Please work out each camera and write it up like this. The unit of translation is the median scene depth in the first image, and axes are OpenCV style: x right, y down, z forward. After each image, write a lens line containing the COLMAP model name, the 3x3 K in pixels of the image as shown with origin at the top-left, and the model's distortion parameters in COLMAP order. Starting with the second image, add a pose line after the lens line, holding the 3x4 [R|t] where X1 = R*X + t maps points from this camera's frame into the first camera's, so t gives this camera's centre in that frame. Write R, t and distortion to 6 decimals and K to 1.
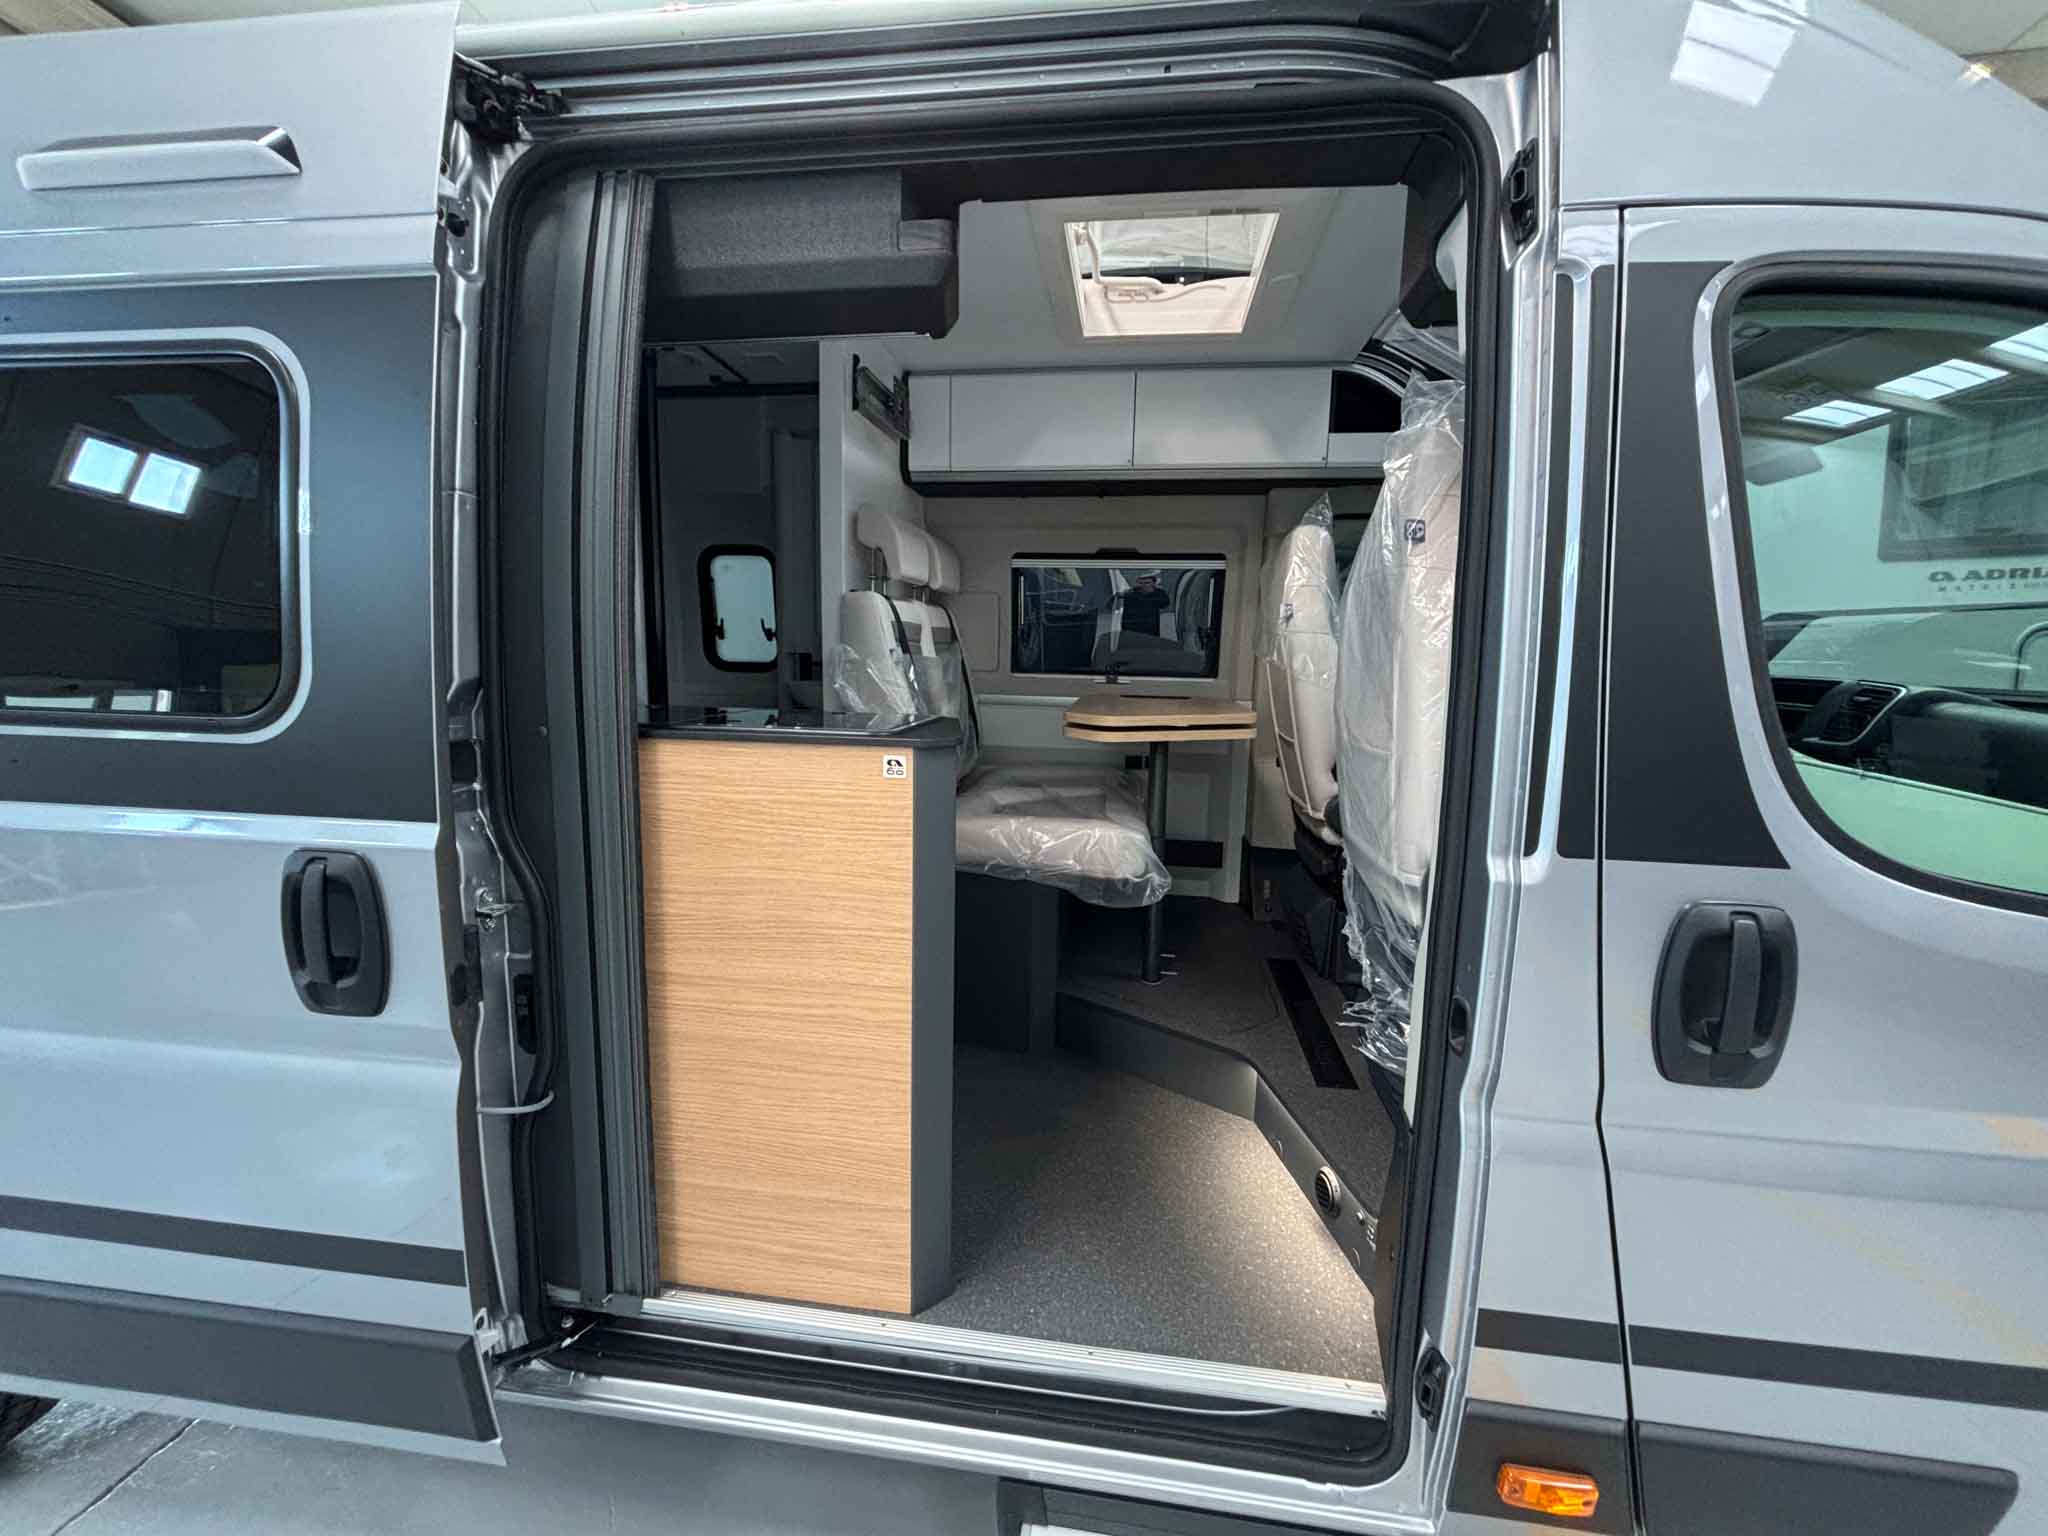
lens RADIAL K [[838.1, 0, 1034.5], [0, 838.1, 760.1], [0, 0, 1]] dist [0.000646, -0.000136]
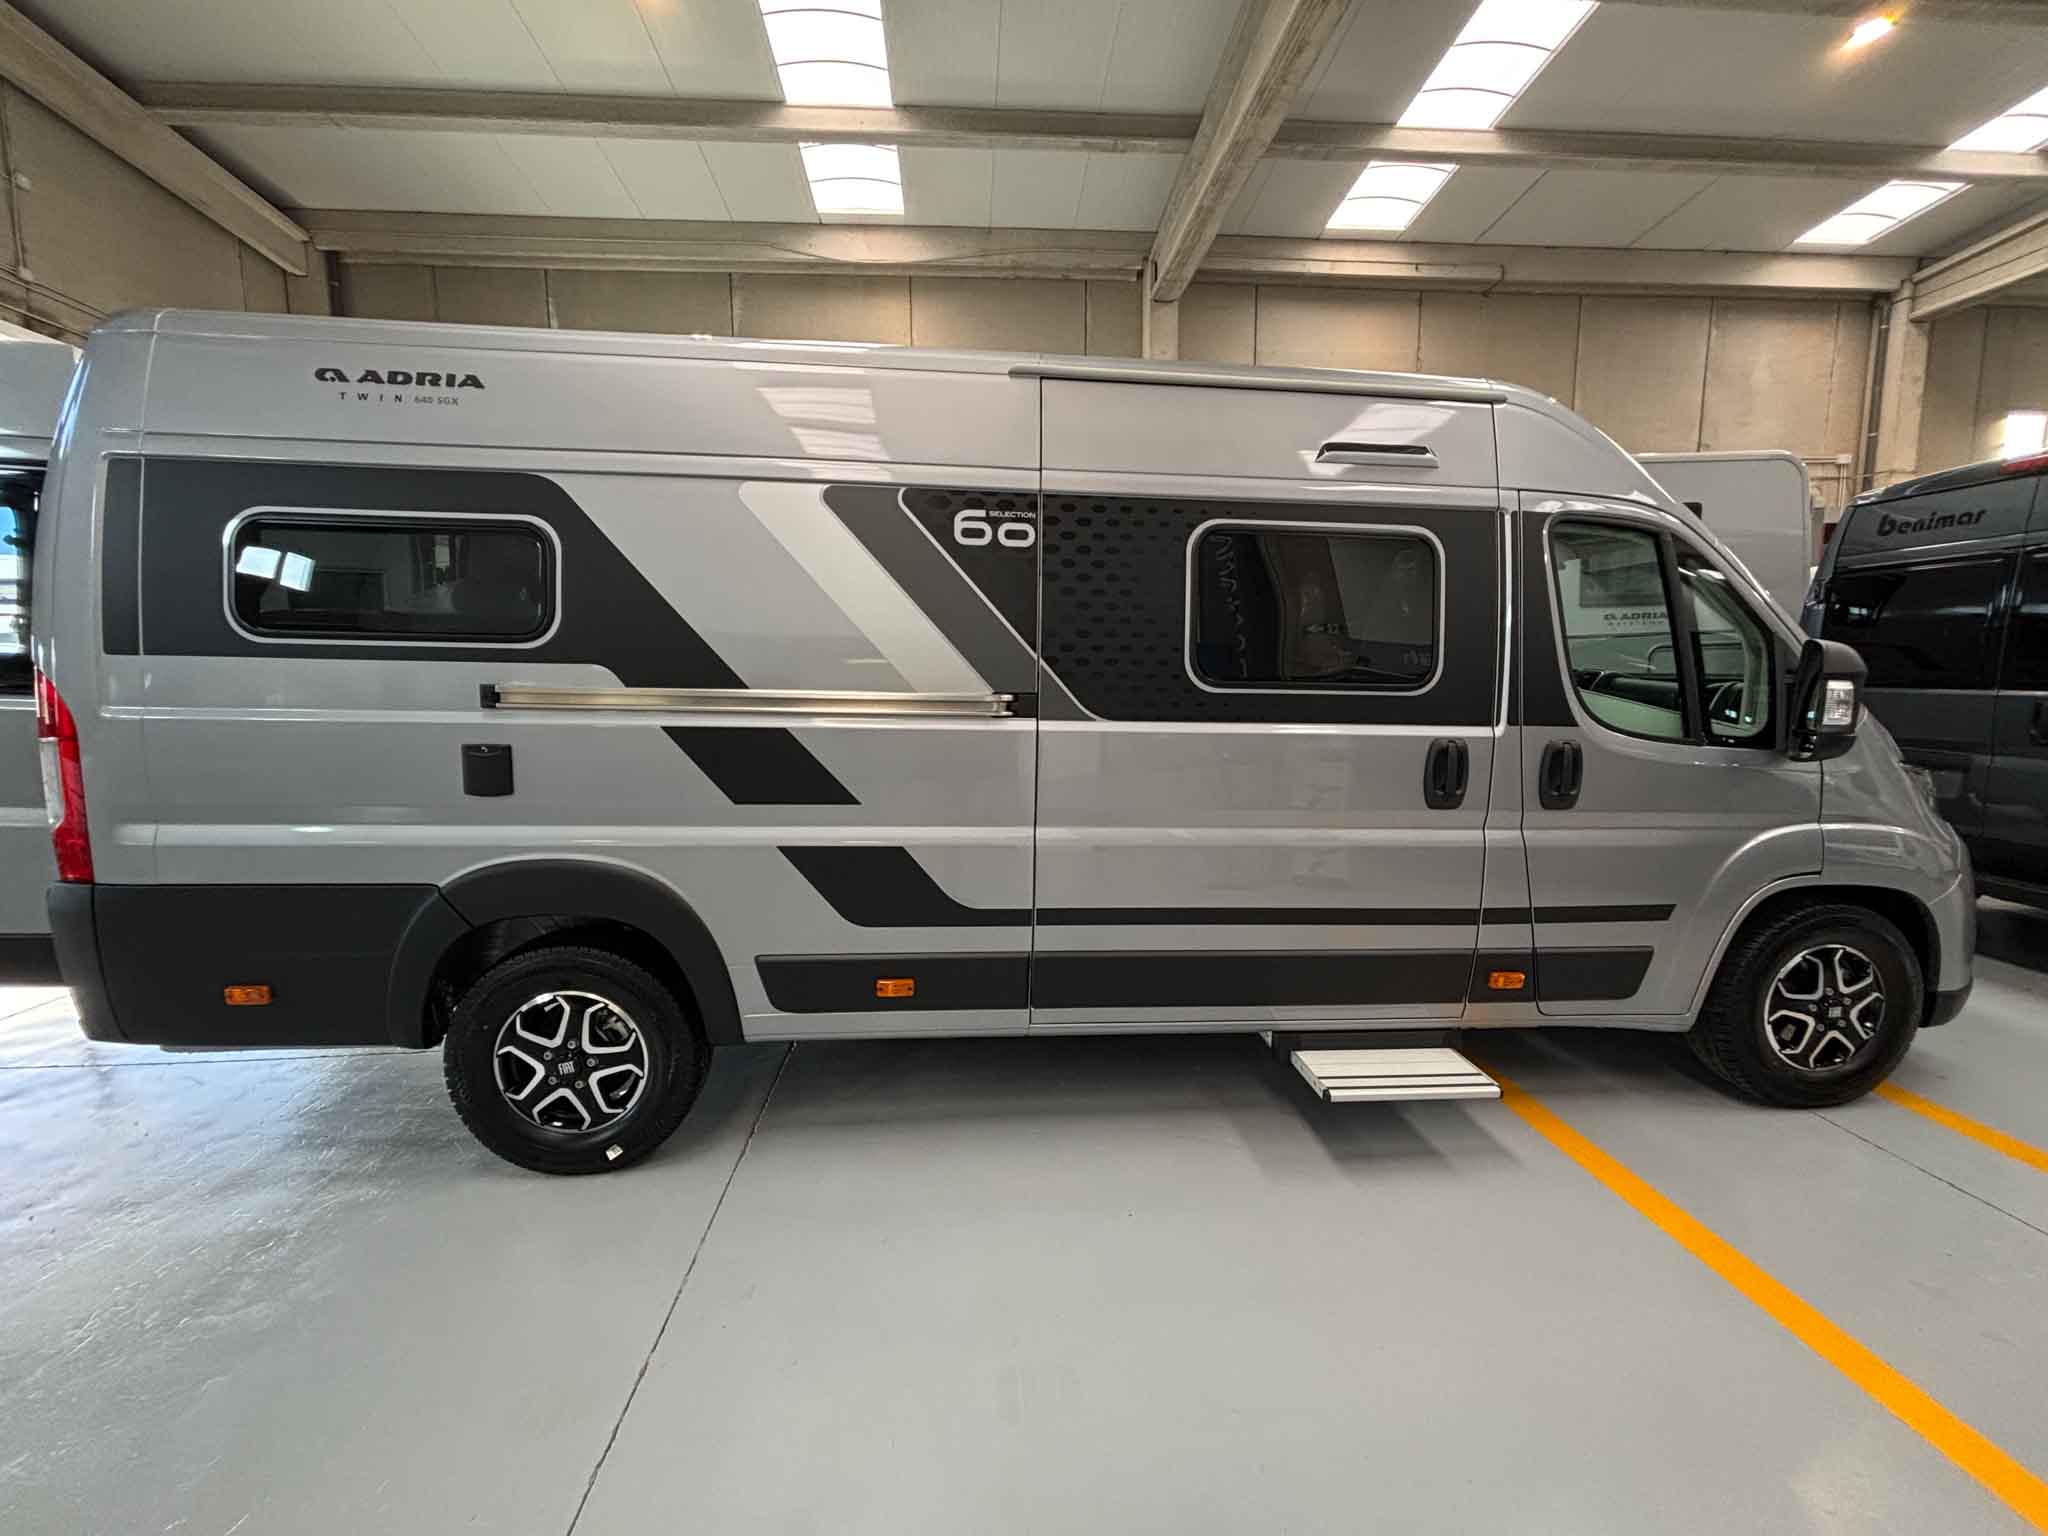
lens RADIAL K [[838.1, 0, 1013.6], [0, 838.1, 766.0], [0, 0, 1]] dist [0.000646, -0.000136]
pose [[0.977903, -0.025608, 0.207485, -1.503966], [0.029523, 0.999439, -0.015791, 0.242710], [-0.206964, 0.021567, 0.978111, -1.320617]]
